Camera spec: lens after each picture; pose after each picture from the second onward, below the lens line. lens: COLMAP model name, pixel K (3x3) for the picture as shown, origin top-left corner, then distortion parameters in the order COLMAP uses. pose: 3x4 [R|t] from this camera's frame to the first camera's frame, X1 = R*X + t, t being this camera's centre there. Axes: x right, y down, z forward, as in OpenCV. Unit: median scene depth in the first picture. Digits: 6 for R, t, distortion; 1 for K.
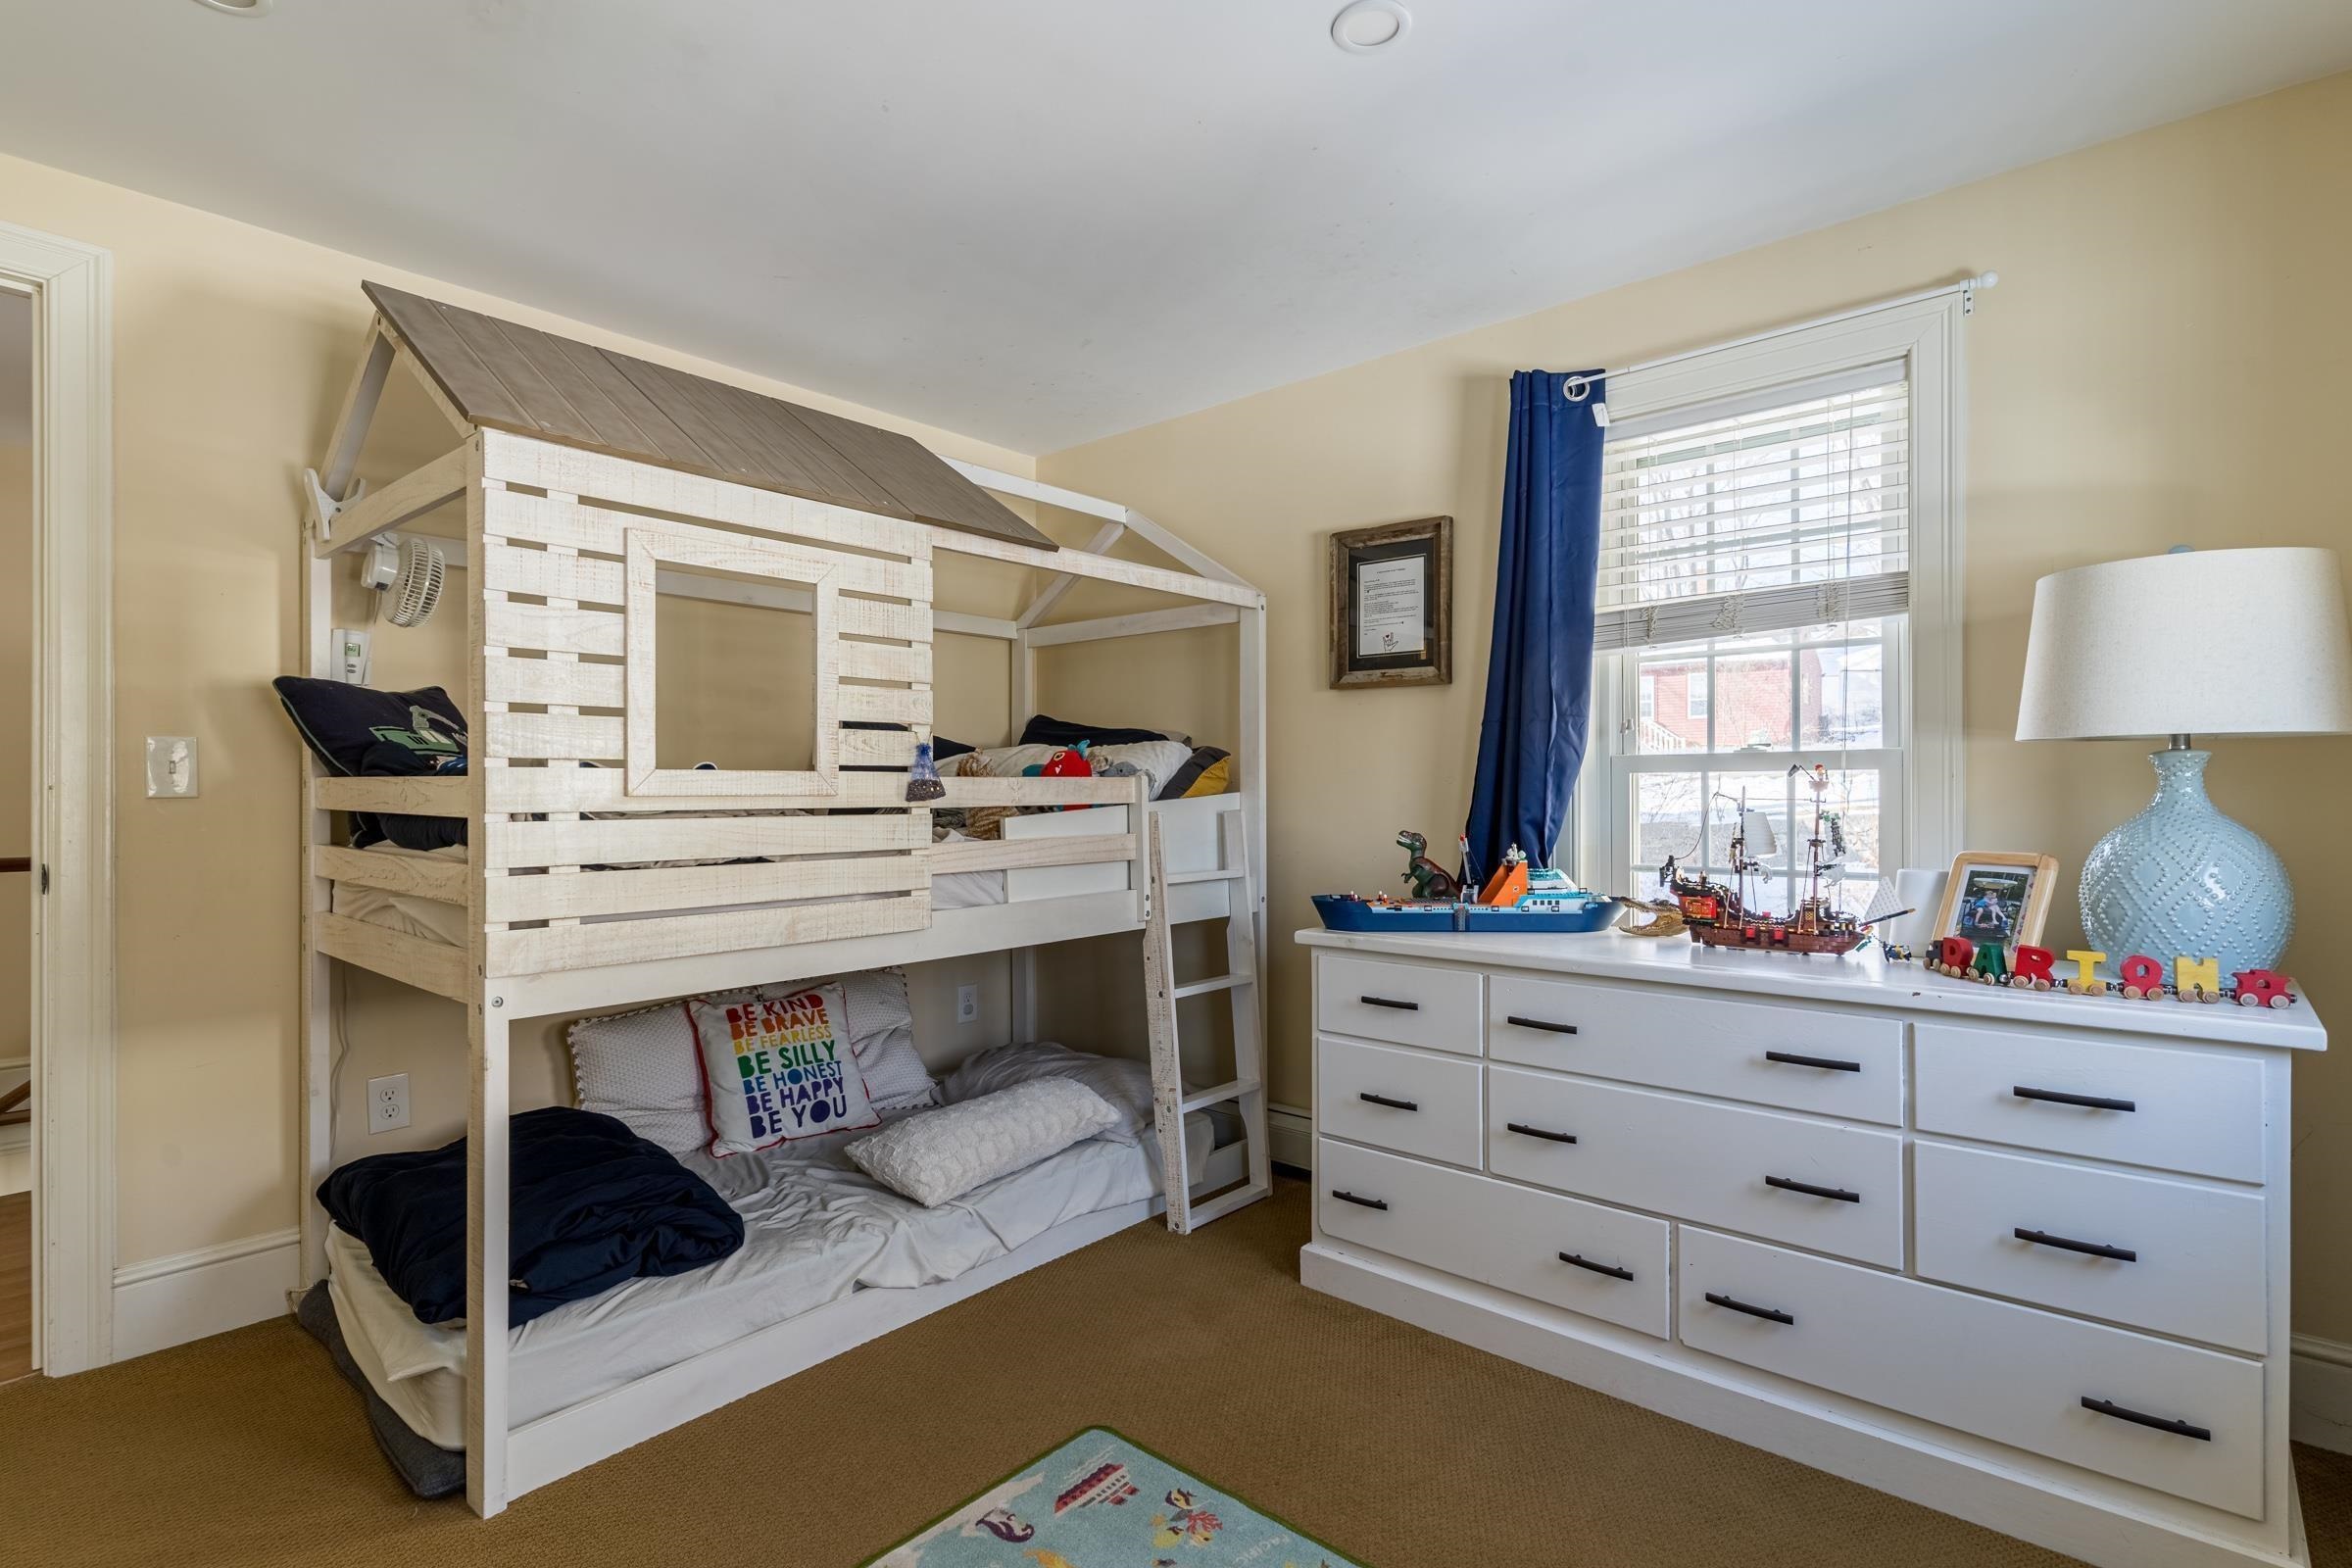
lens RADIAL K [[1125.3, 0, 1176.8], [0, 1125.3, 787.6], [0, 0, 1]] dist [0.003919, -0.002656]
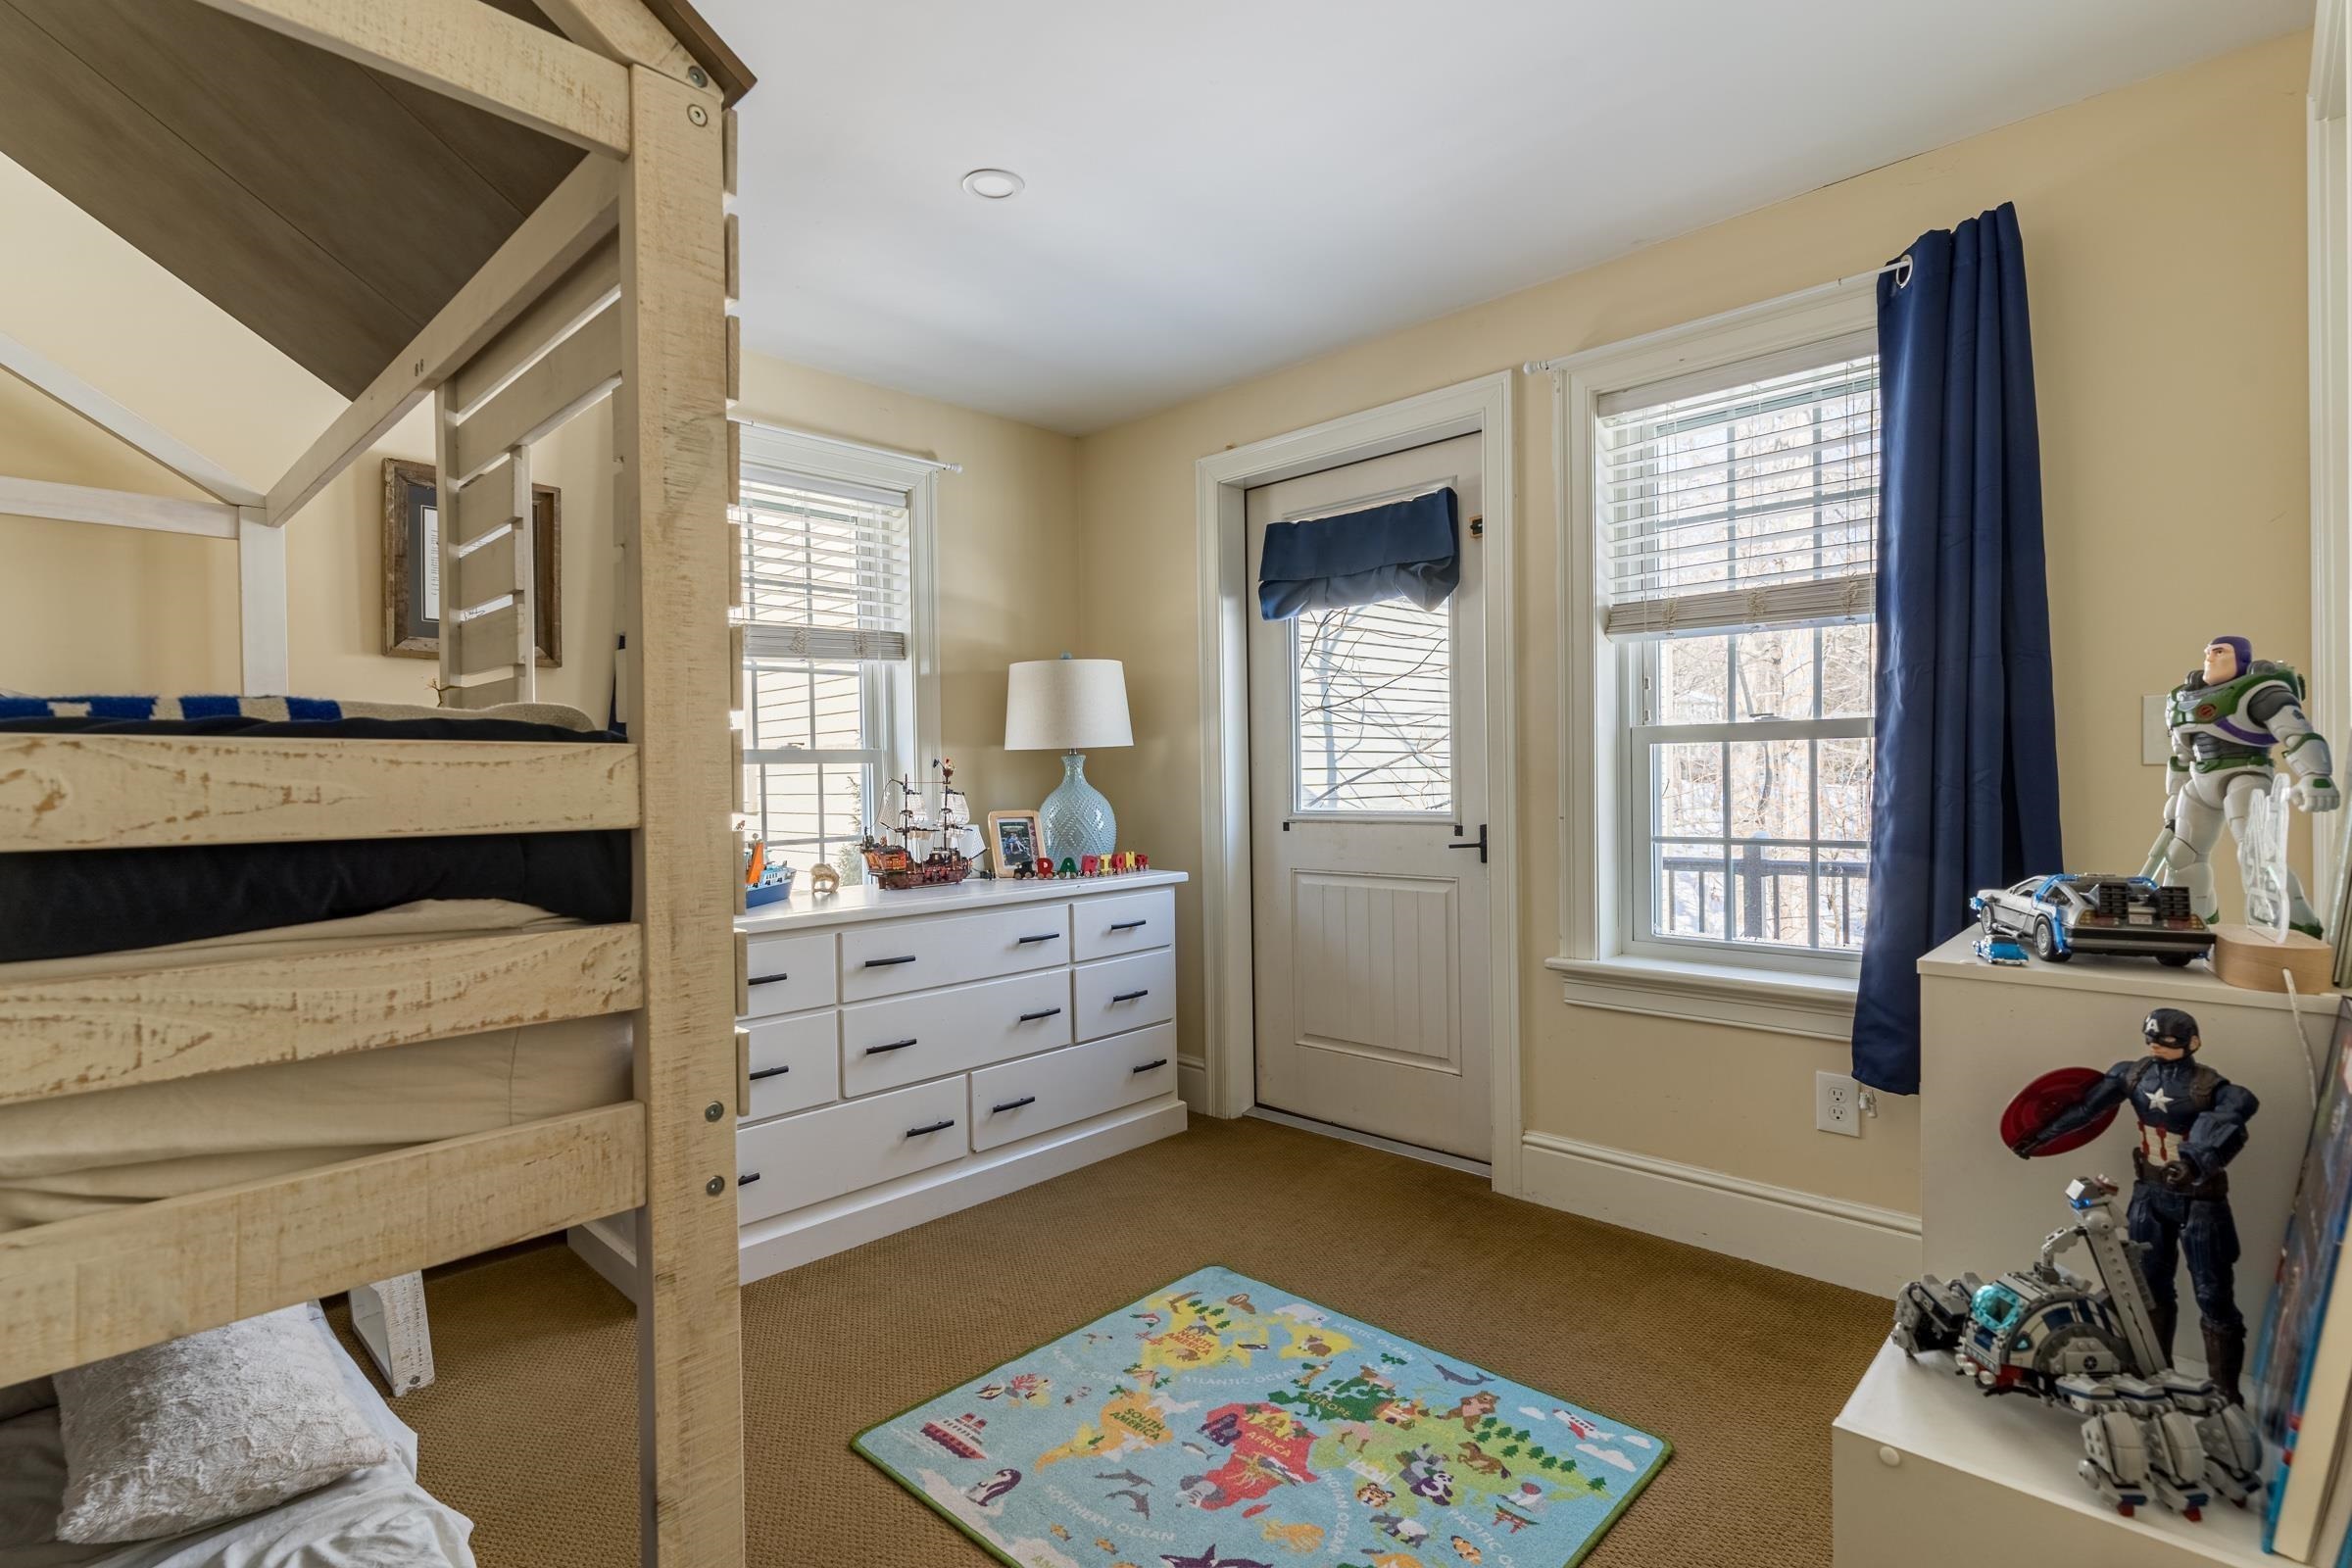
lens RADIAL K [[1125.3, 0, 1176.7], [0, 1125.3, 782.6], [0, 0, 1]] dist [0.003919, -0.002656]
pose [[0.039448, -0.004893, 0.999210, -1.055176], [0.014642, 0.999883, 0.004318, 0.010119], [-0.999114, 0.014460, 0.039515, 0.708054]]
